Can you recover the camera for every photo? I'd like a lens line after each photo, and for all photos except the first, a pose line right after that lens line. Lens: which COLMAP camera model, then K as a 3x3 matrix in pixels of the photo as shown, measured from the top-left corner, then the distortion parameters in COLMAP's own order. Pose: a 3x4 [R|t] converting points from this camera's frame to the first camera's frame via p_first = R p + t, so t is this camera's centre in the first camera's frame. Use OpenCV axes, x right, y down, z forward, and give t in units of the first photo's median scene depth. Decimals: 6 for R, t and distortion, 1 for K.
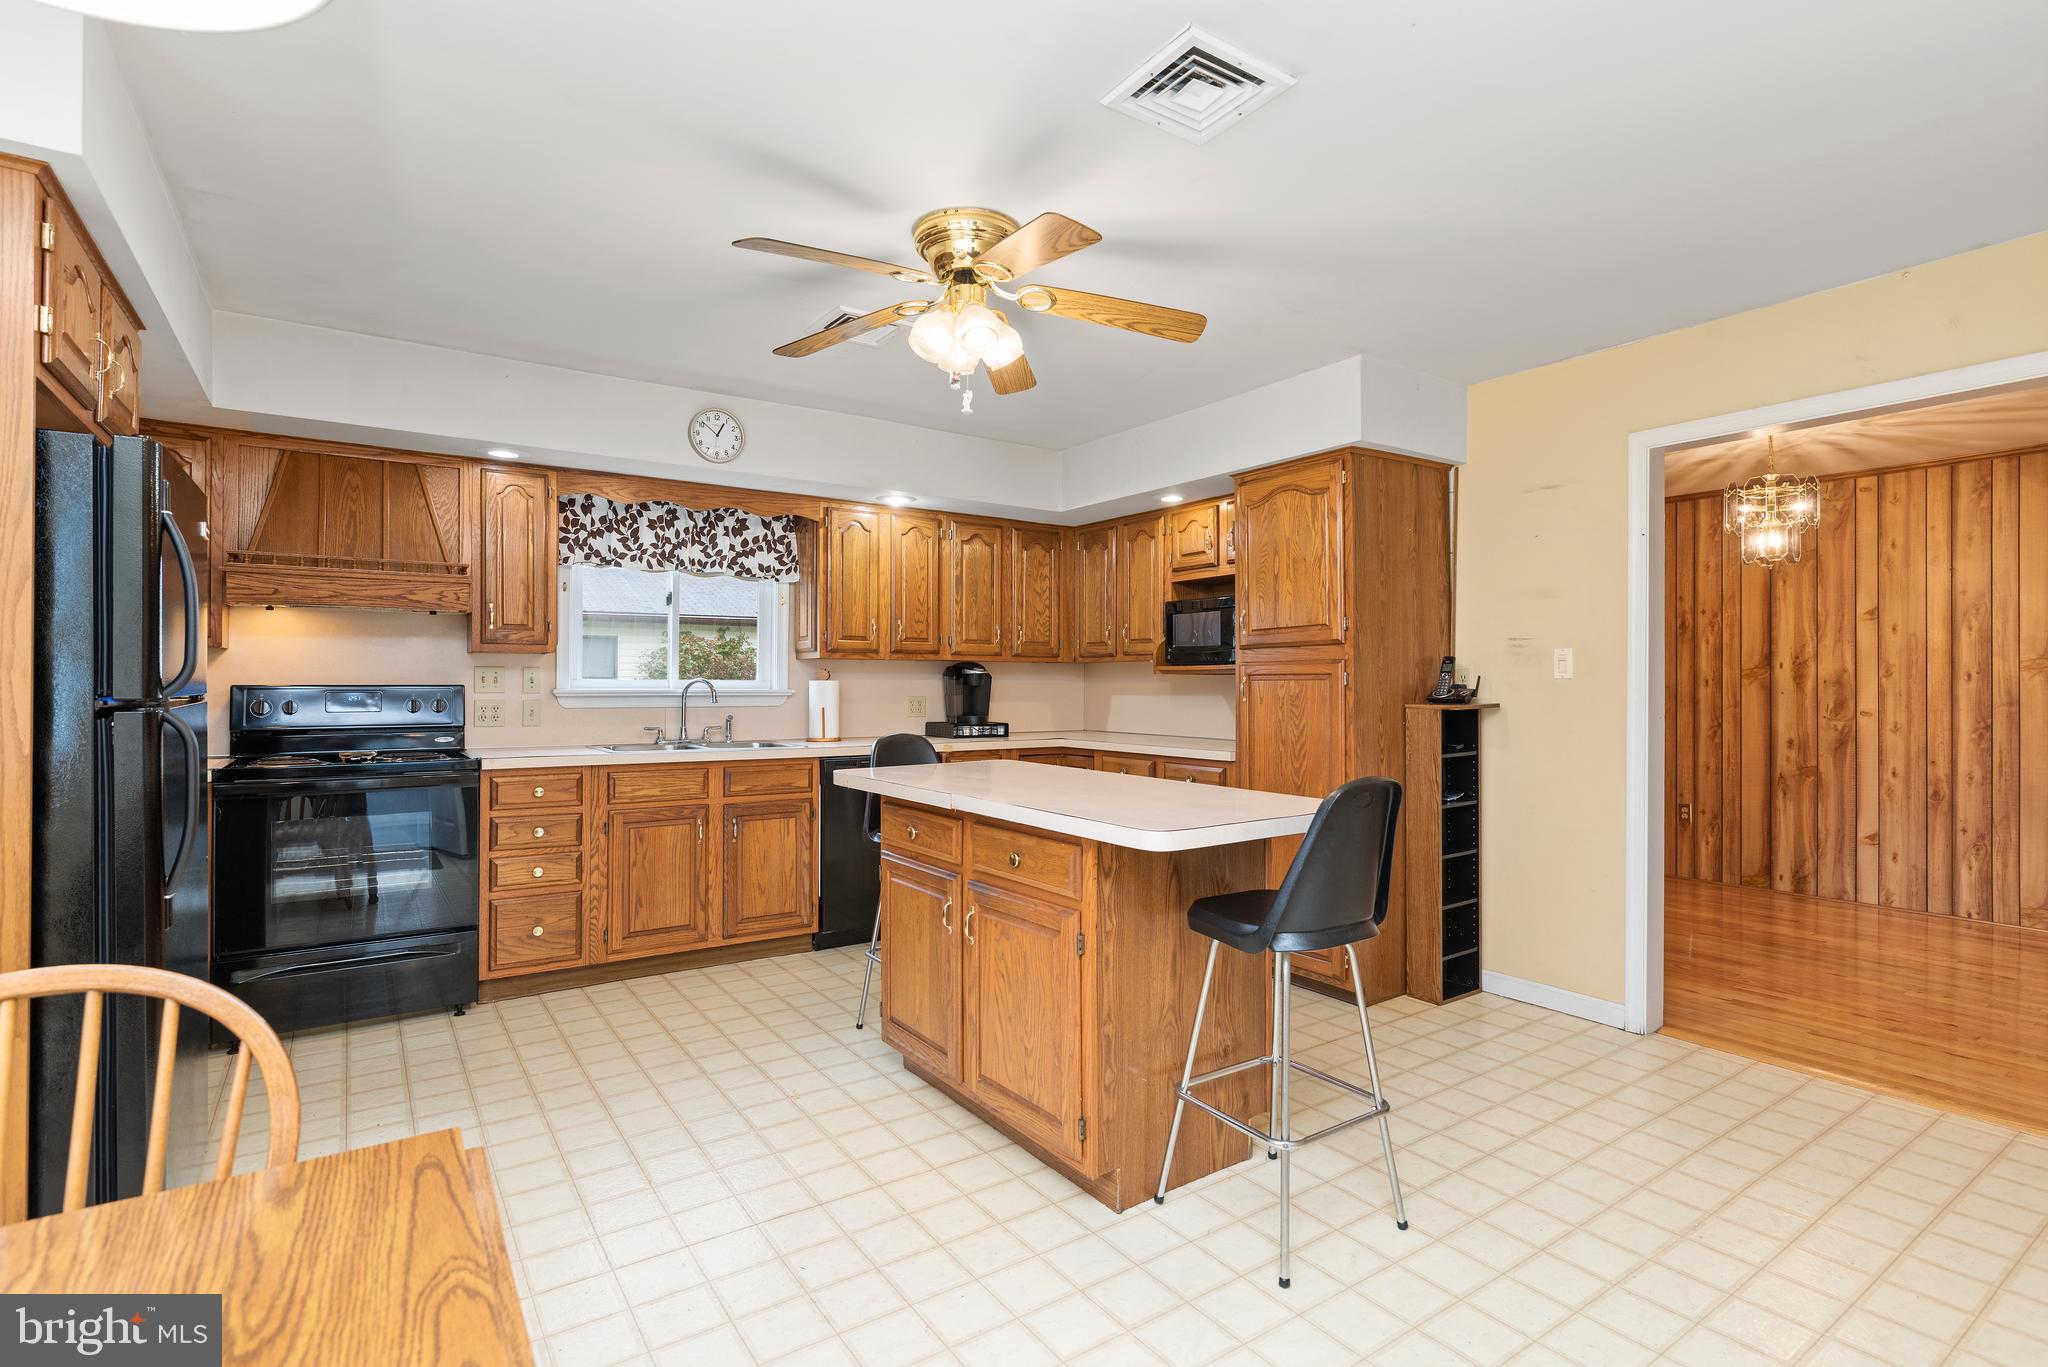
lens RADIAL K [[1007.5, 0, 1050.9], [0, 1007.5, 681.2], [0, 0, 1]] dist [0.000876, -0.000784]
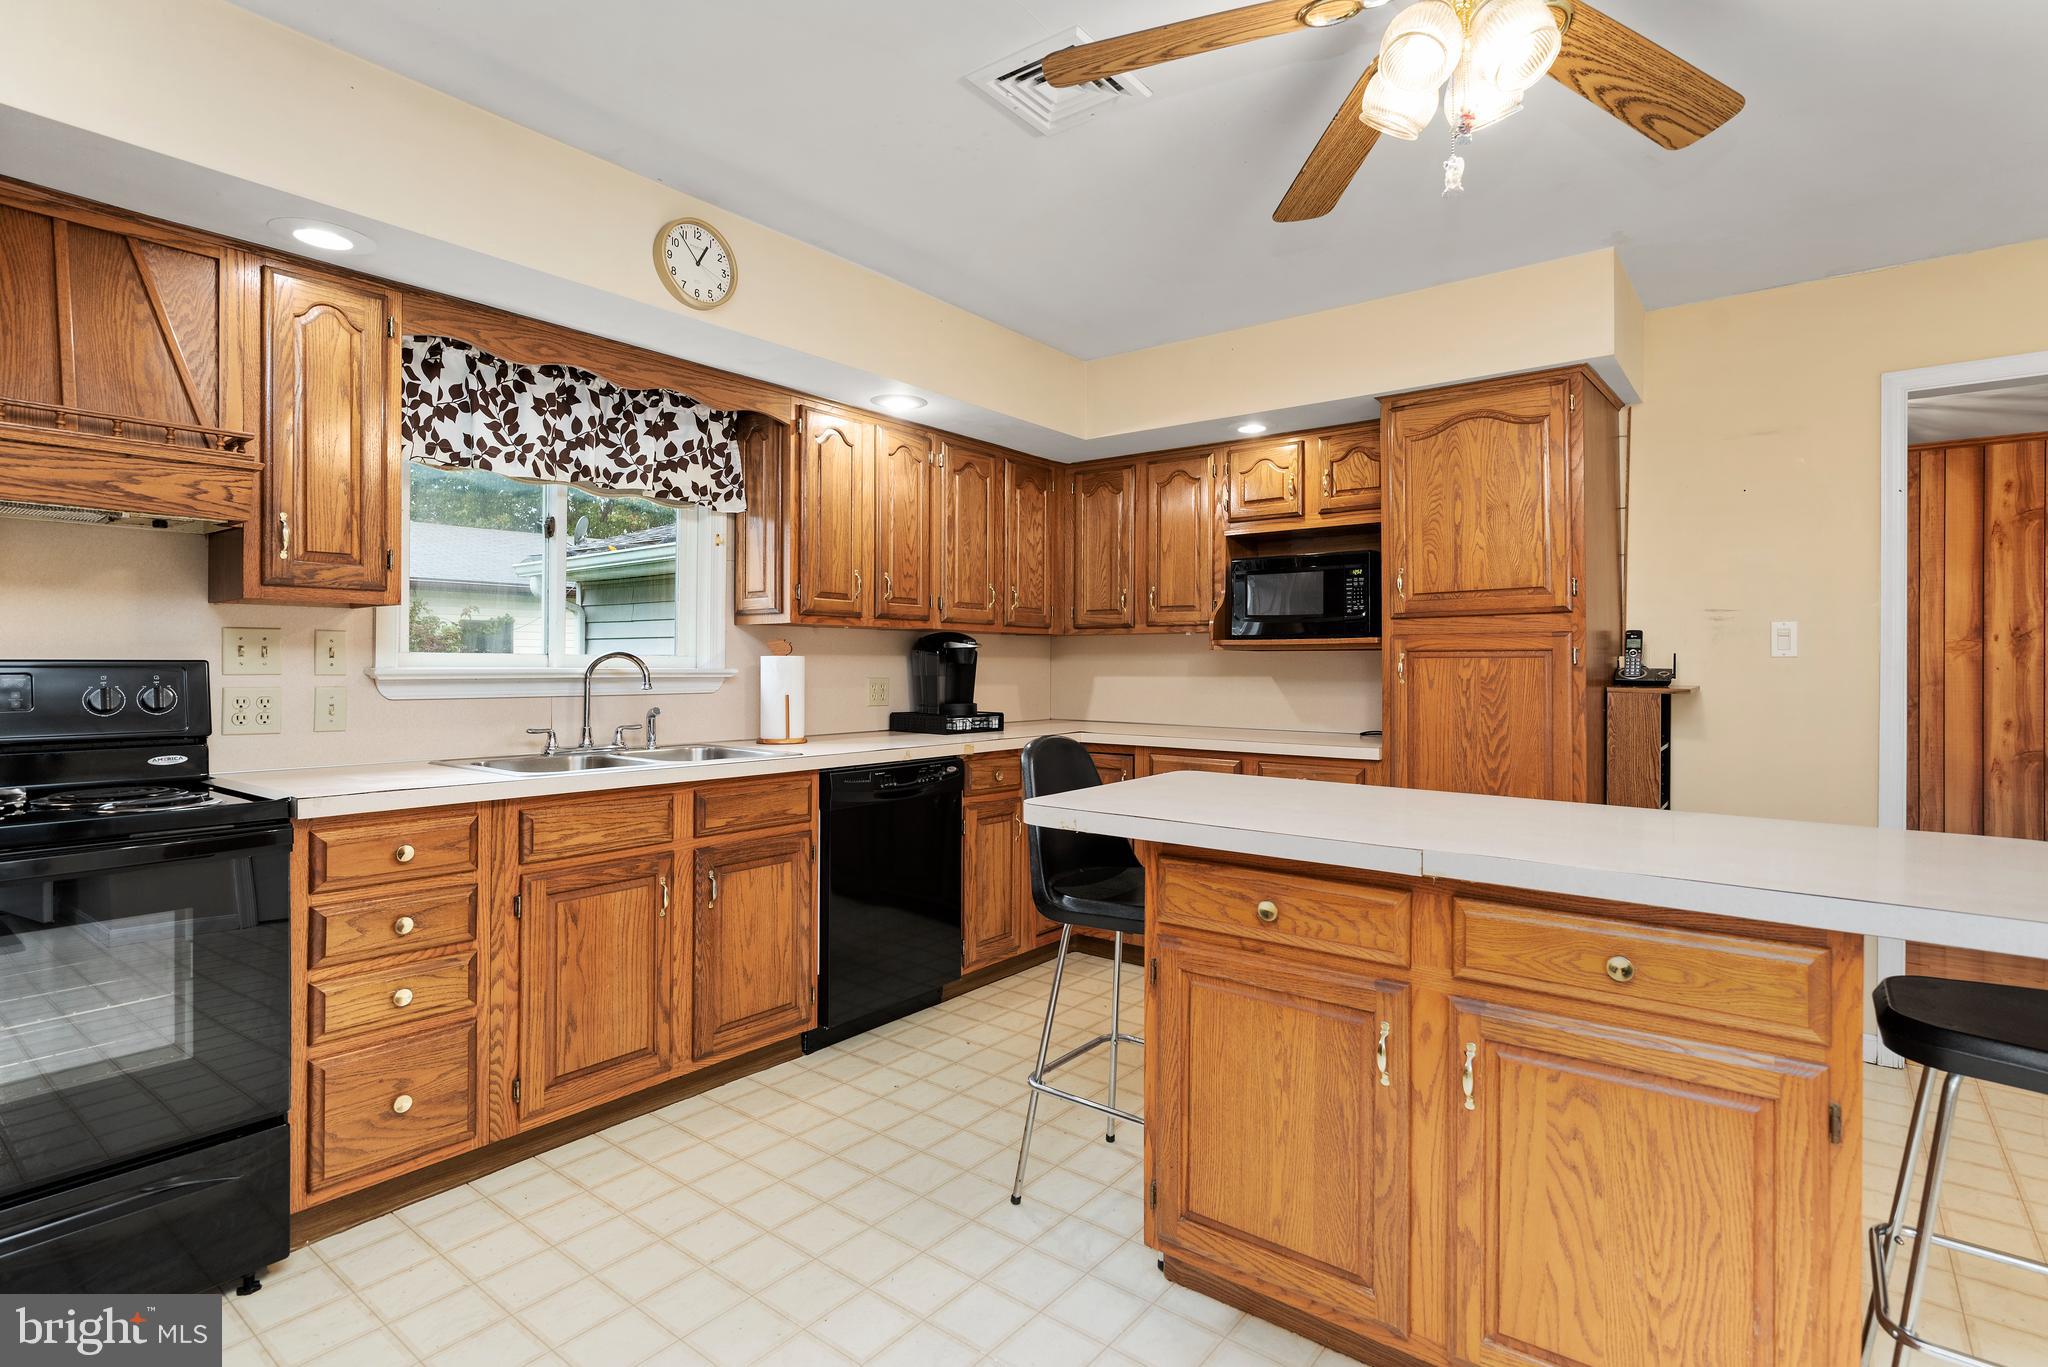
lens RADIAL K [[1007.5, 0, 1054.1], [0, 1007.5, 663.4], [0, 0, 1]] dist [0.000876, -0.000784]
pose [[0.952270, 0.002296, 0.305250, -0.298626], [-0.003248, 0.999991, 0.002613, 0.002407], [-0.305241, -0.003480, 0.952269, 0.320893]]
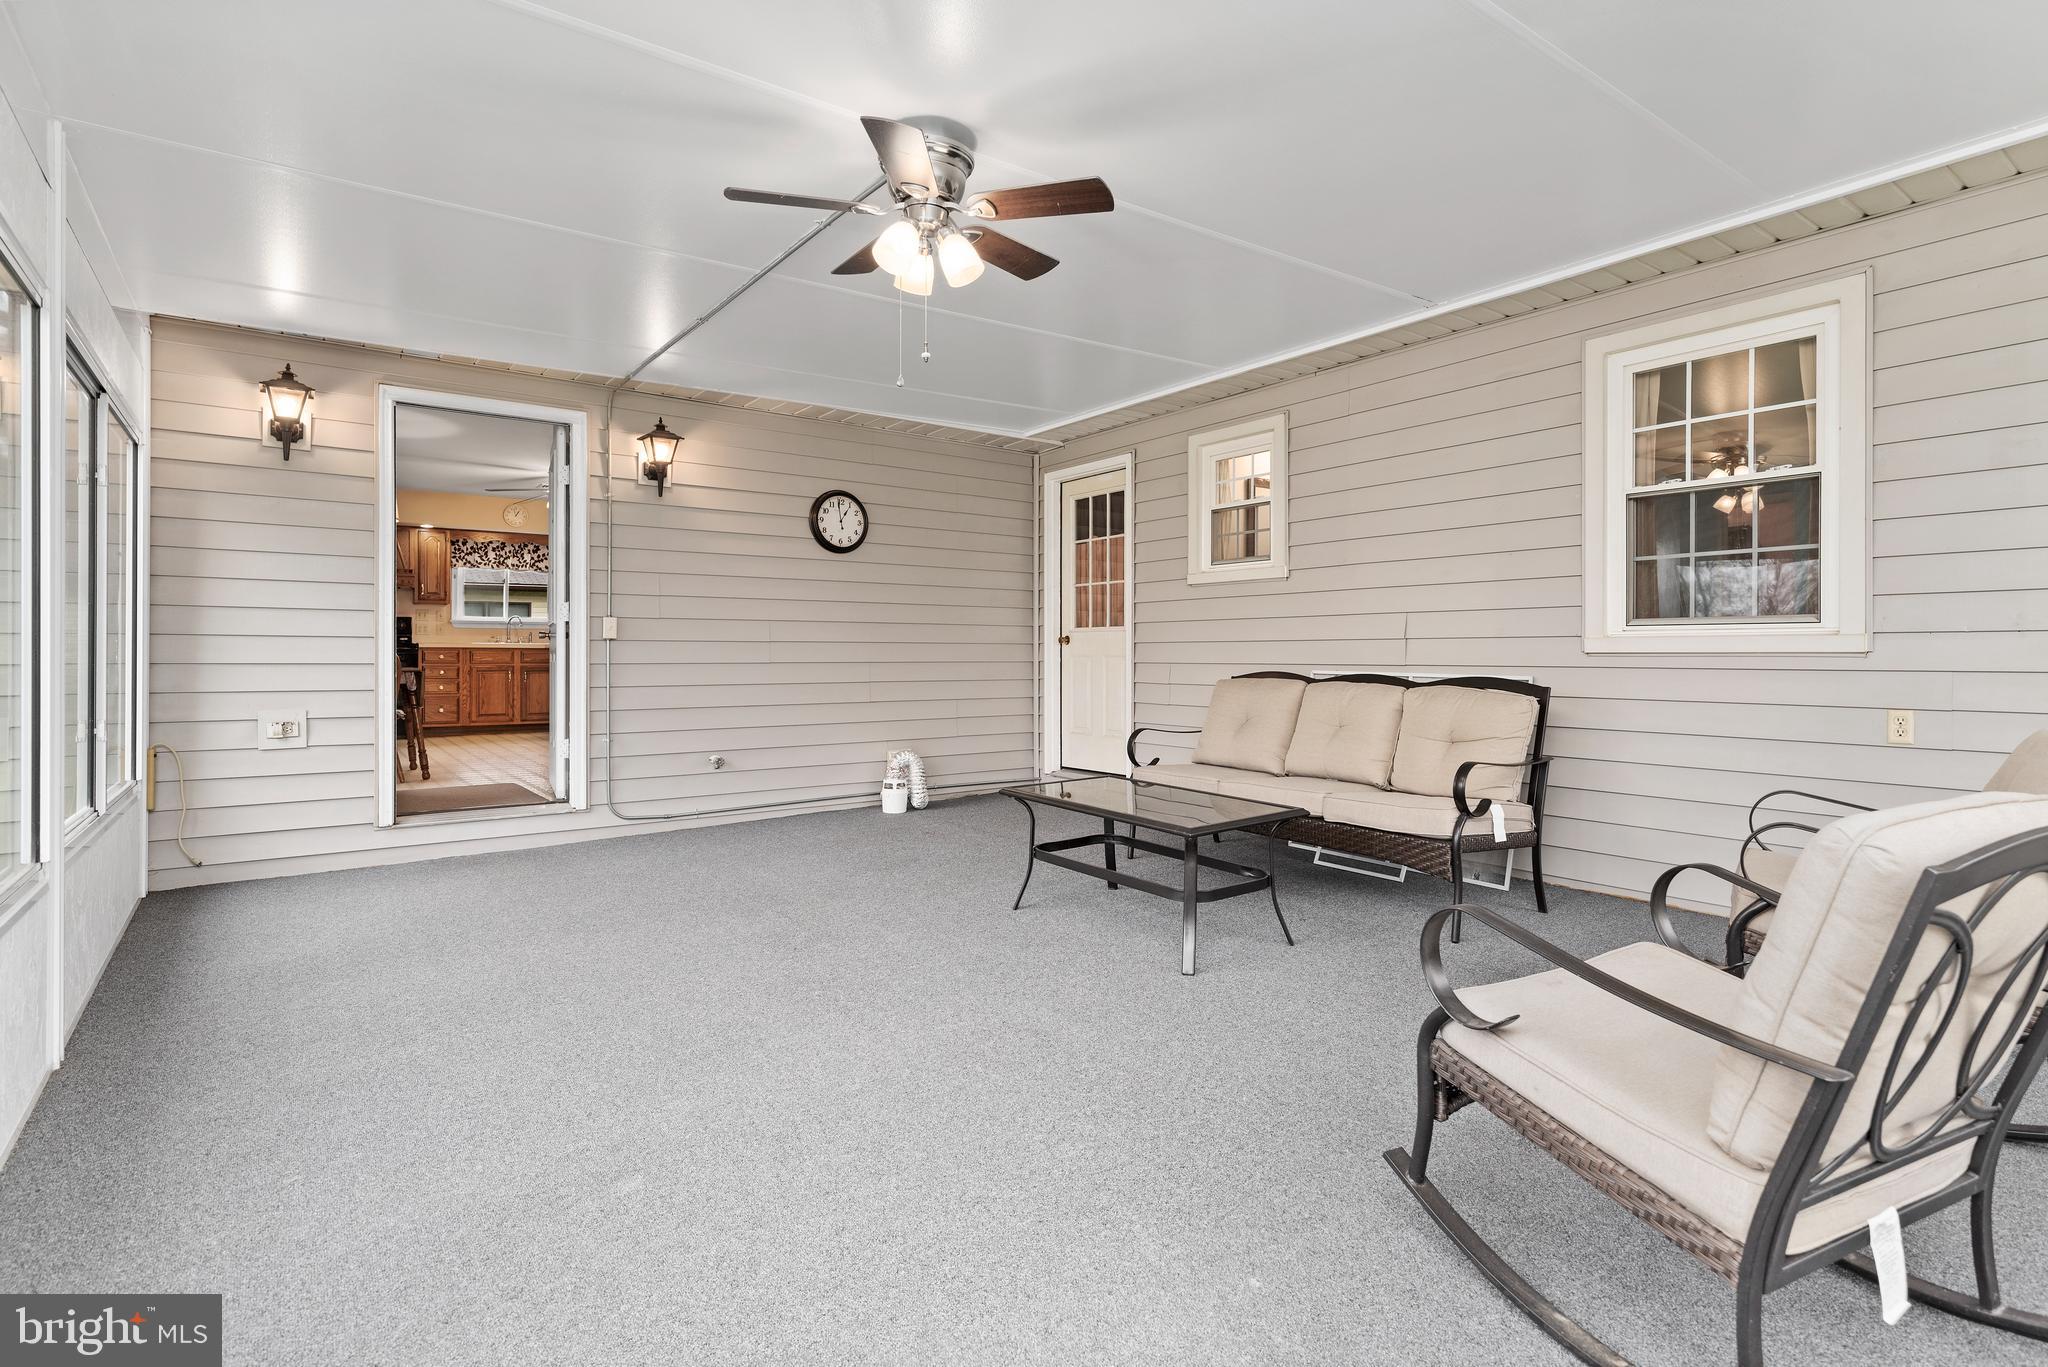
lens RADIAL K [[1007.5, 0, 1045.3], [0, 1007.5, 662.1], [0, 0, 1]] dist [0.000876, -0.000784]
pose [[0.999505, -0.000852, 0.031449, 0.855630], [0.000586, 0.999964, 0.008470, 0.091243], [-0.031455, -0.008447, 0.999469, -1.456742]]
